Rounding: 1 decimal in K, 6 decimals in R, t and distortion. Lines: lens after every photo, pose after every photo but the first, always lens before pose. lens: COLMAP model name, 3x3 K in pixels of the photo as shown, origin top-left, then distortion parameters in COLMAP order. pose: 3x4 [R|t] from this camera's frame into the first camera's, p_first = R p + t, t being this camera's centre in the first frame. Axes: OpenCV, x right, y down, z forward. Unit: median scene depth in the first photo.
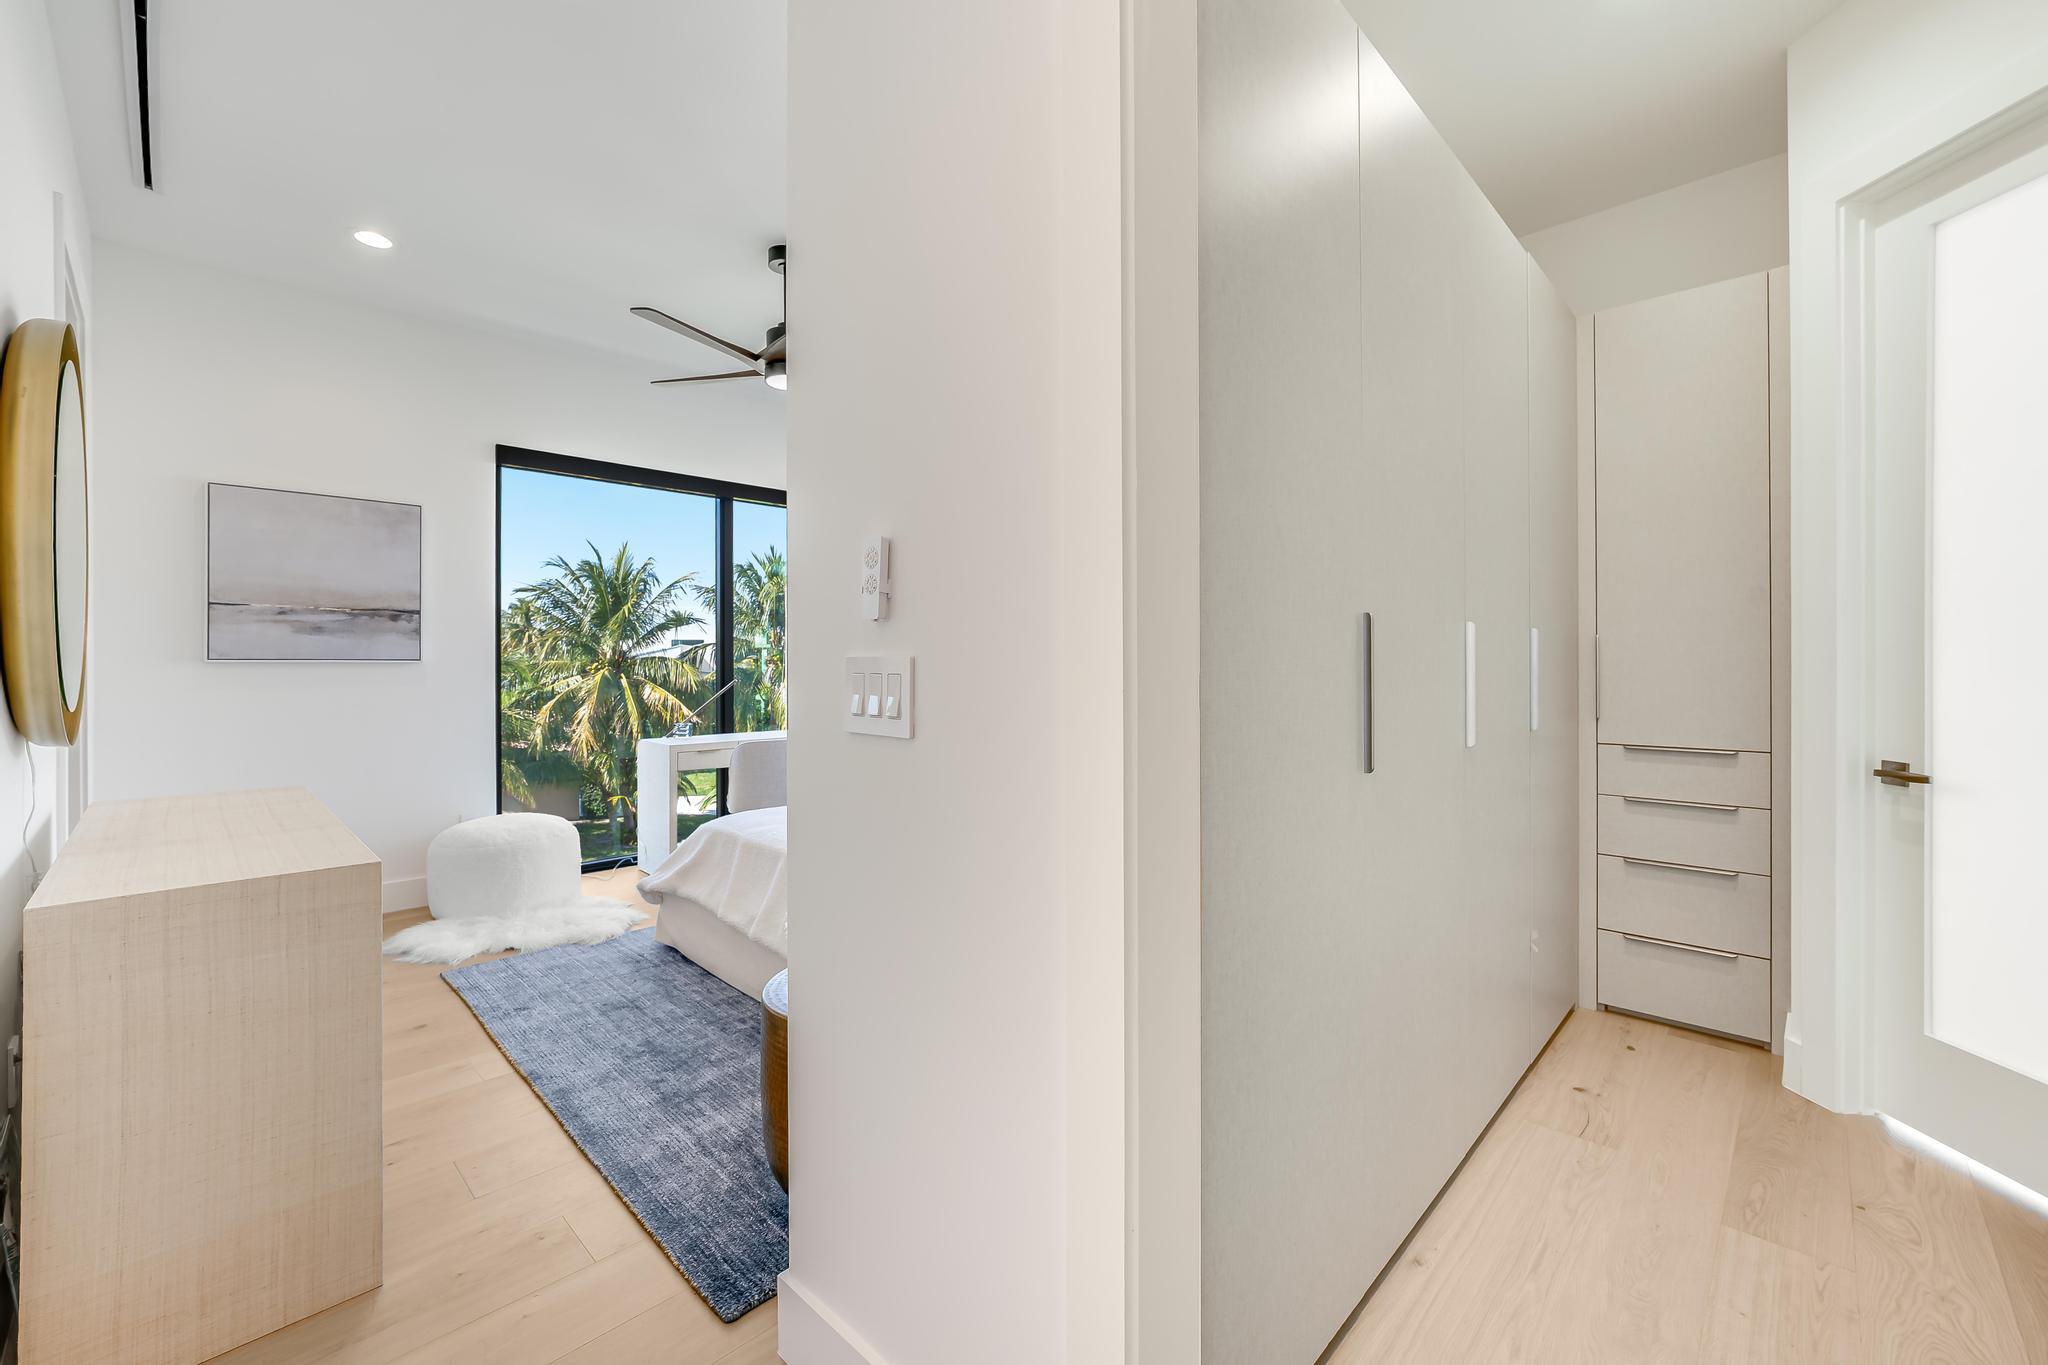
lens RADIAL K [[835.5, 0, 1020.2], [0, 835.5, 654.2], [0, 0, 1]] dist [-0.008165, 0.000327]
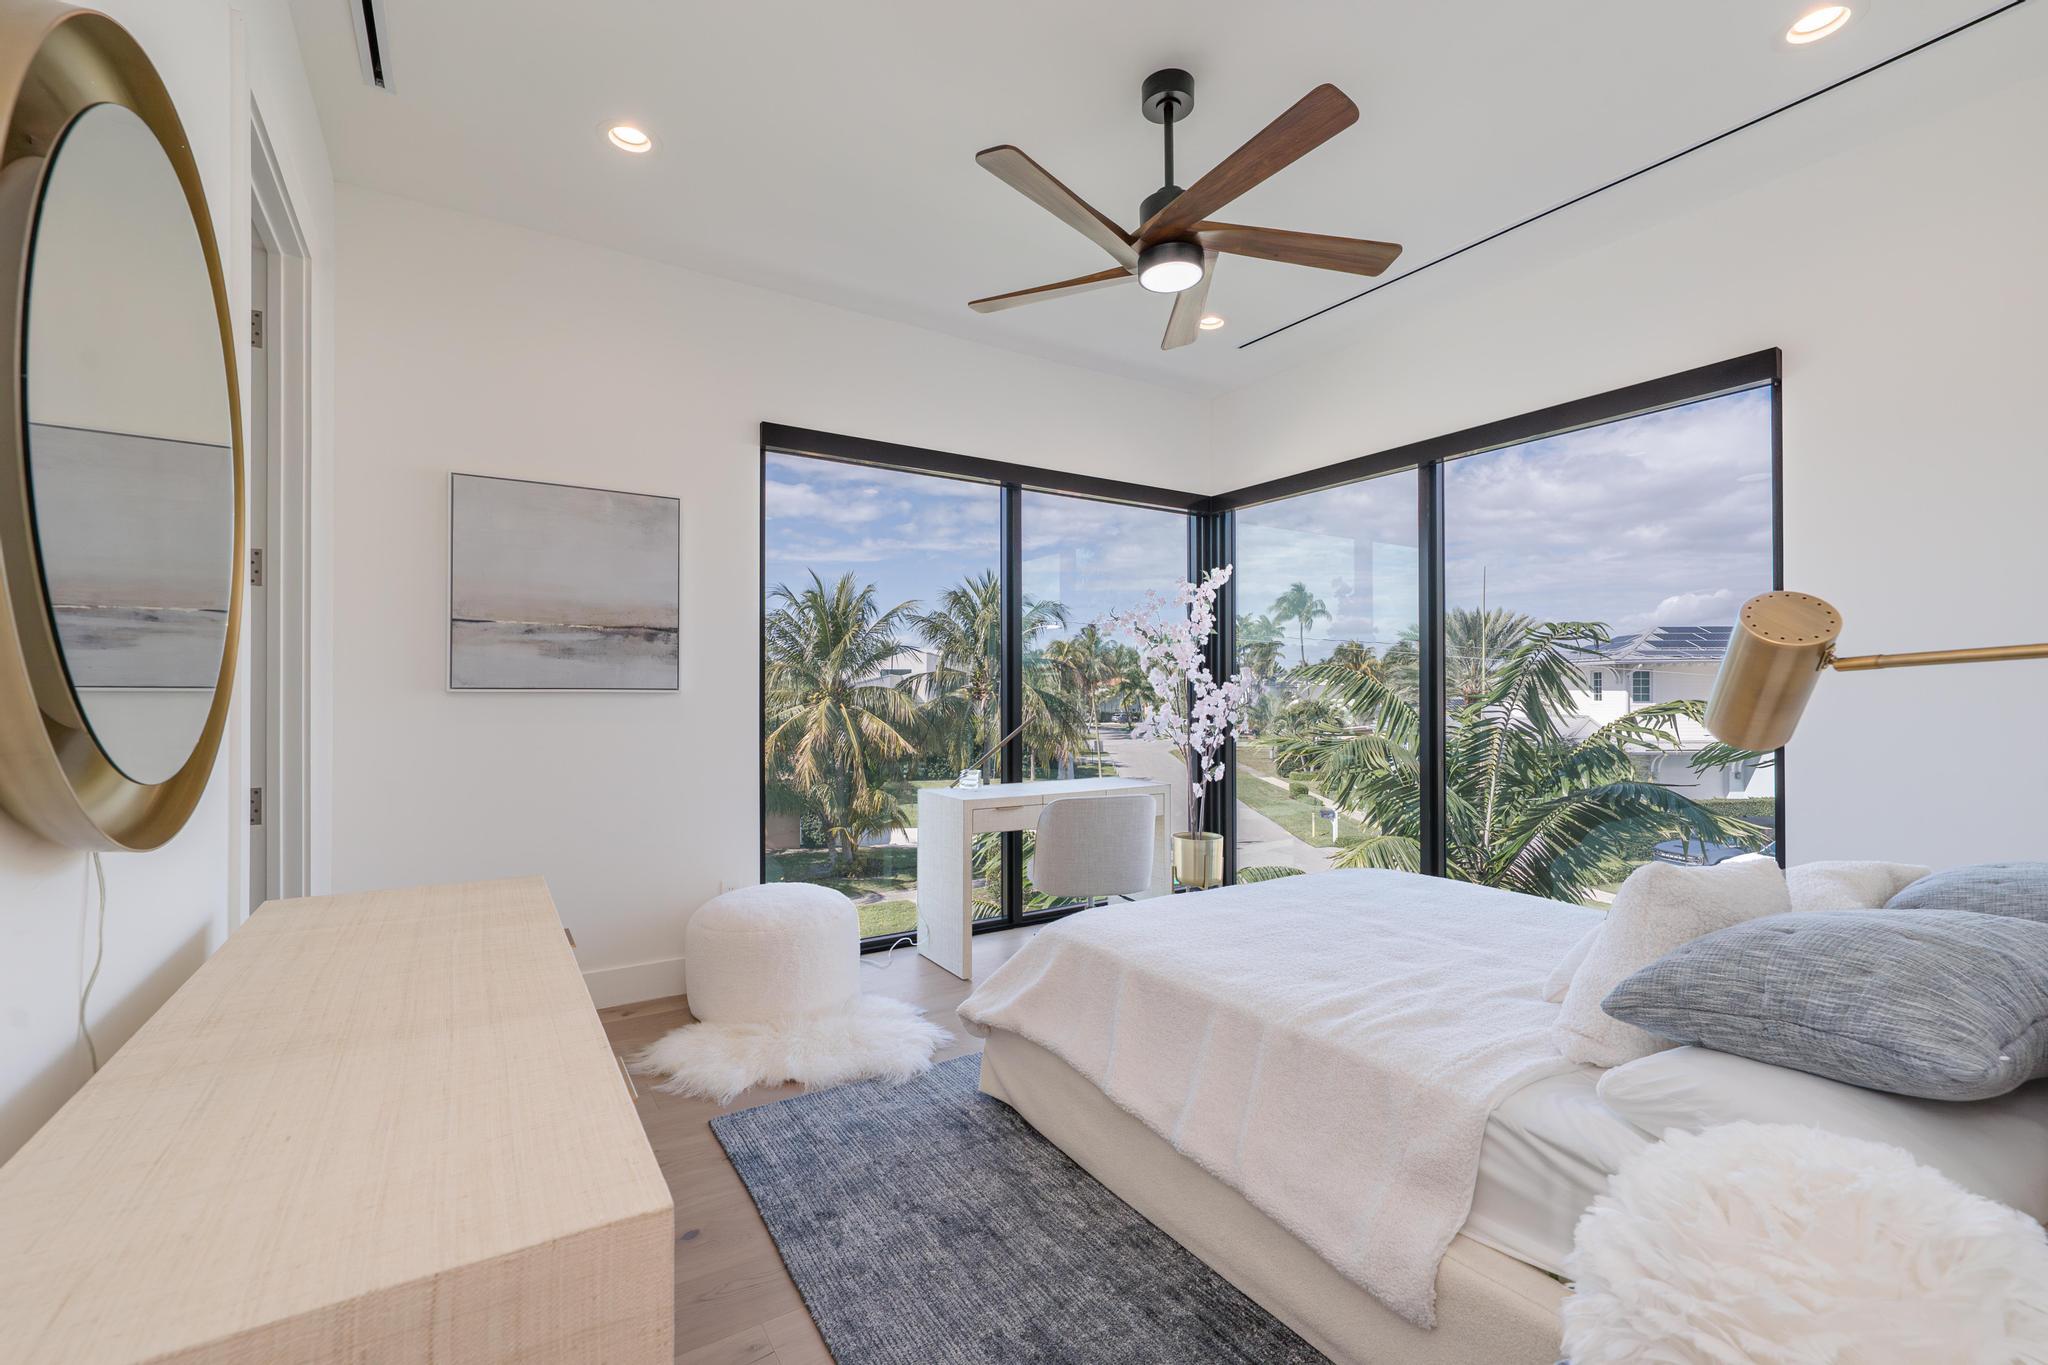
lens RADIAL K [[864.0, 0, 1030.5], [0, 864.0, 679.7], [0, 0, 1]] dist [-0.008822, -0.000064]
pose [[0.976313, -0.000627, -0.216360, -0.208169], [-0.000540, 0.999986, -0.005334, 0.001806], [0.216360, 0.005325, 0.976299, 0.259403]]
